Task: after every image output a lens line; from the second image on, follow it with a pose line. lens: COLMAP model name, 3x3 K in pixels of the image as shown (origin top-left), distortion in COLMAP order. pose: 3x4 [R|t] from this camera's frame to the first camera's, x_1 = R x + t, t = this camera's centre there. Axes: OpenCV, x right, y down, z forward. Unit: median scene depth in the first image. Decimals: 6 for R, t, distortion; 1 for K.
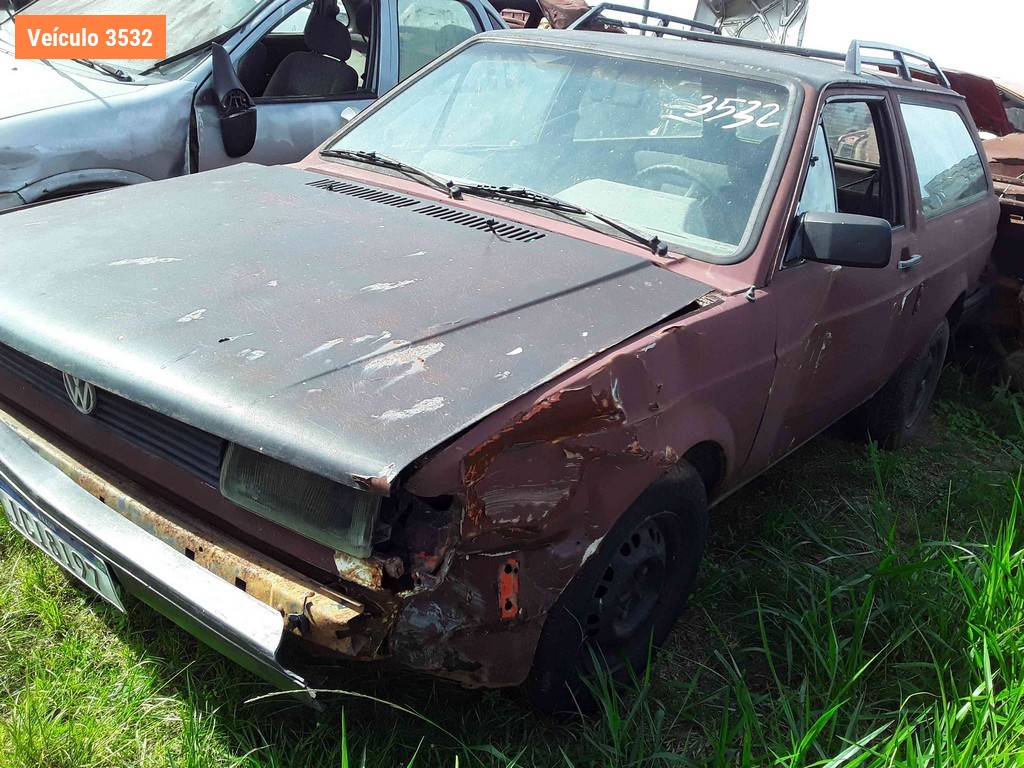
lens RADIAL K [[1005.0, 0, 507.3], [0, 1005.0, 382.4], [0, 0, 1]] dist [0.104062, -0.238596]
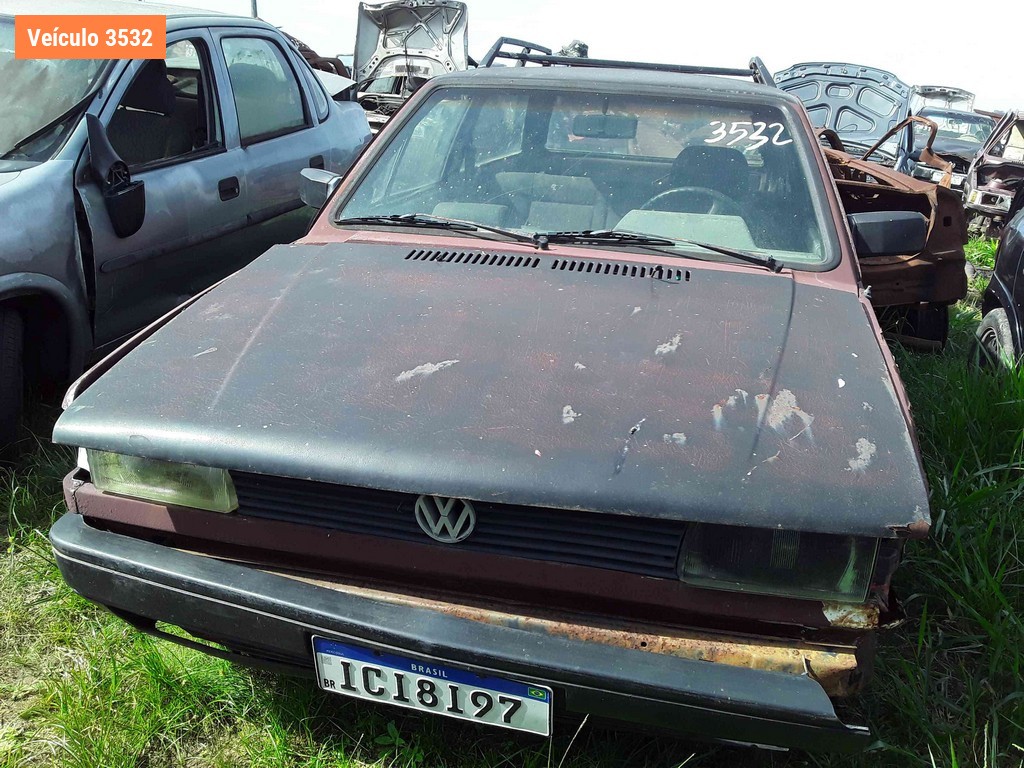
lens RADIAL K [[1005.0, 0, 507.3], [0, 1005.0, 382.4], [0, 0, 1]] dist [0.104062, -0.238596]
pose [[0.902565, -0.201696, 0.380389, -0.491721], [0.201544, 0.978634, 0.040696, -0.099749], [-0.380470, 0.039935, 0.923931, 0.087614]]
